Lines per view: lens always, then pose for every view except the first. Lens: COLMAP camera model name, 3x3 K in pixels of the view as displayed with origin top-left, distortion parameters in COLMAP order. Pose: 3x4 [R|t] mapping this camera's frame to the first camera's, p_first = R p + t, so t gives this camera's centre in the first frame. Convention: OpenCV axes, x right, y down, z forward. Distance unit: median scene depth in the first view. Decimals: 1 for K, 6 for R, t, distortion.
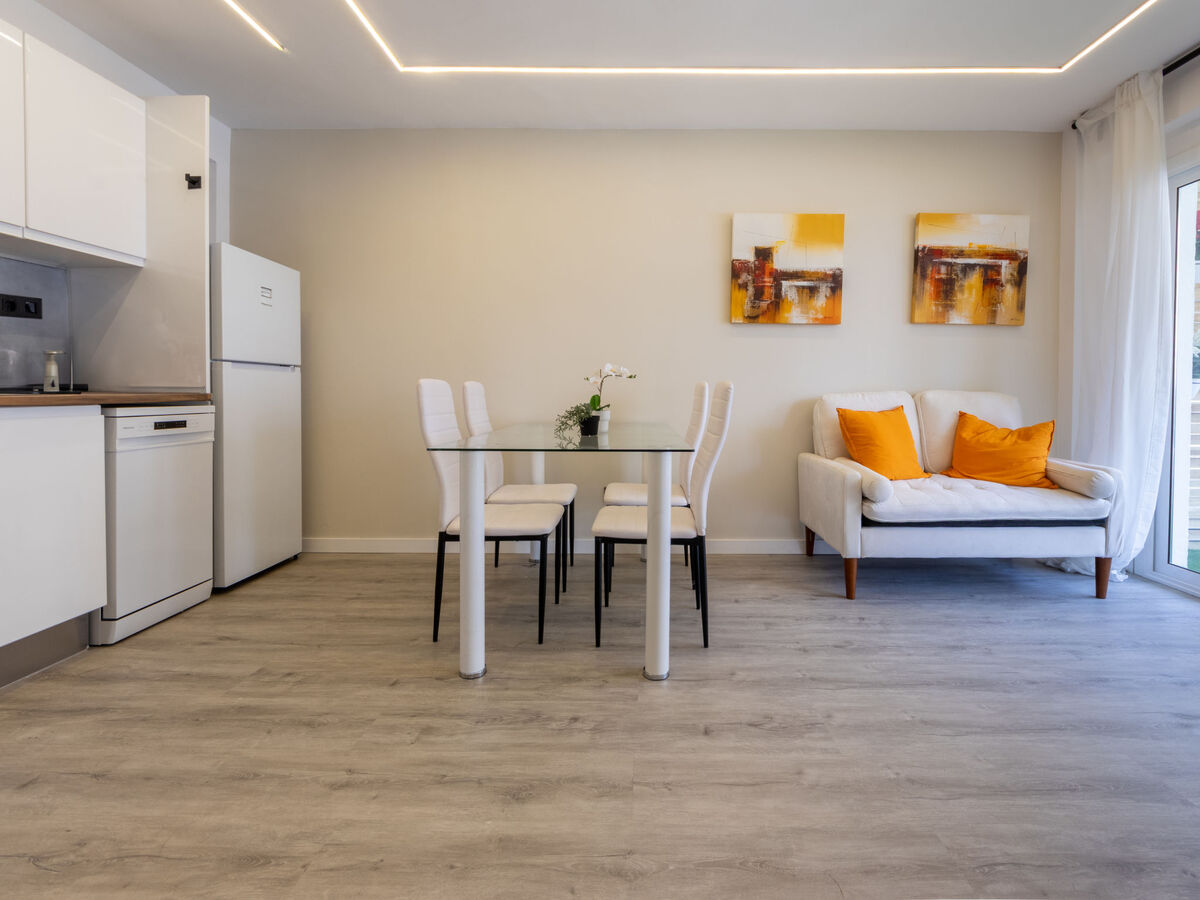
lens RADIAL K [[547.1, 0, 648.1], [0, 547.1, 406.7], [0, 0, 1]] dist [0.011265, -0.005024]
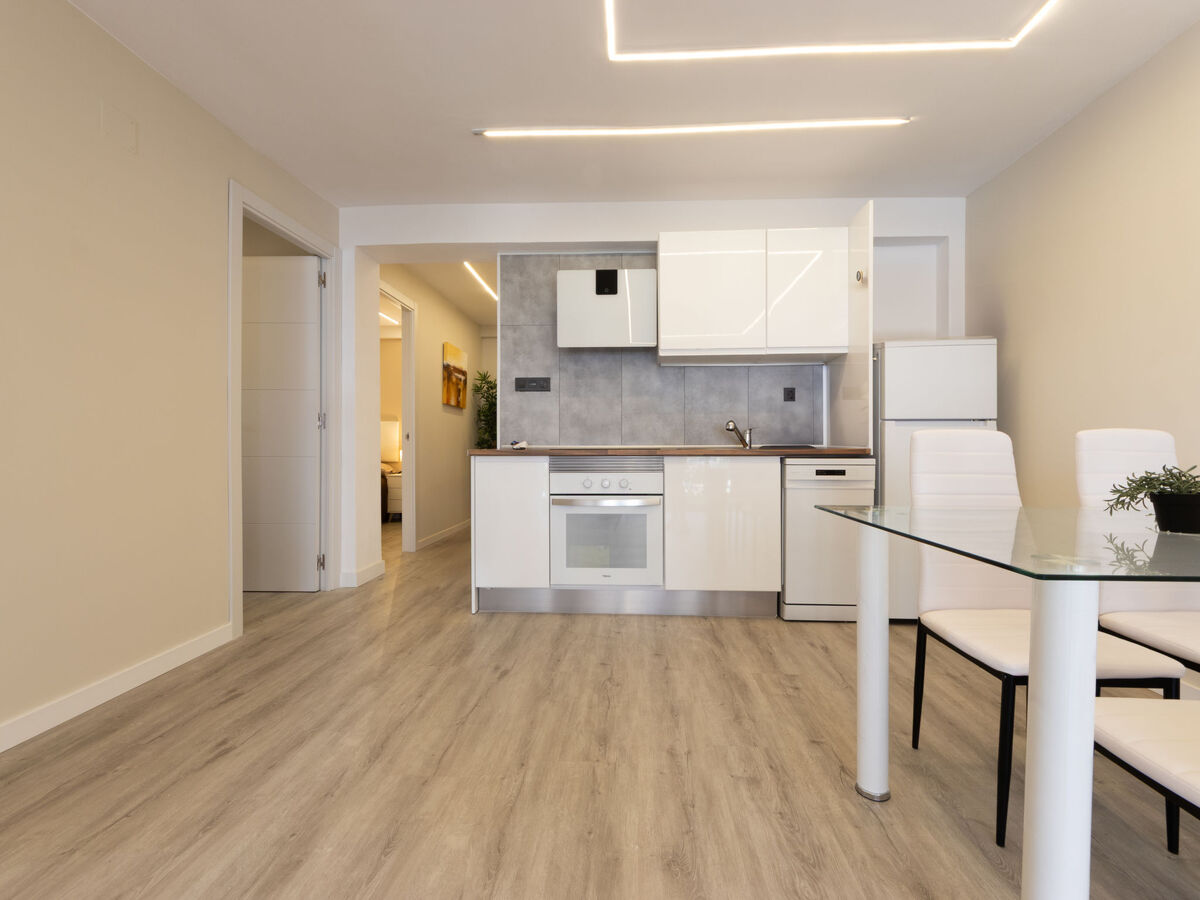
lens RADIAL K [[525.6, 0, 602.1], [0, 525.6, 448.4], [0, 0, 1]] dist [0.004015, -0.004378]
pose [[-0.067771, -0.005873, -0.997684, 0.361225], [-0.024913, 0.999681, -0.004192, -0.004887], [0.997390, 0.024572, -0.067895, 0.482564]]
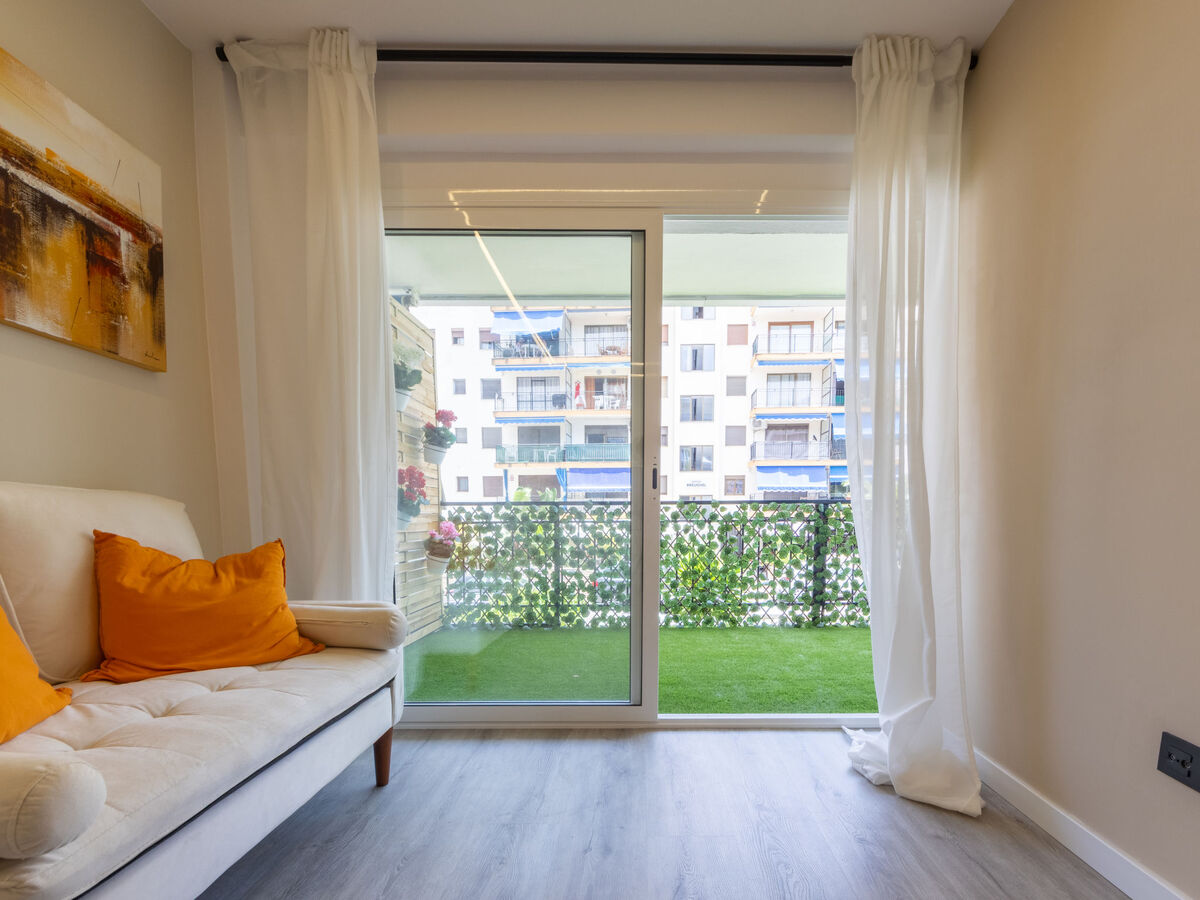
lens RADIAL K [[525.6, 0, 647.3], [0, 525.6, 563.5], [0, 0, 1]] dist [0.004015, -0.004378]
pose [[-0.026491, -0.097918, 0.994842, 0.157978], [0.019802, 0.994944, 0.098455, 0.001335], [-0.999453, 0.022308, -0.024419, 0.682106]]
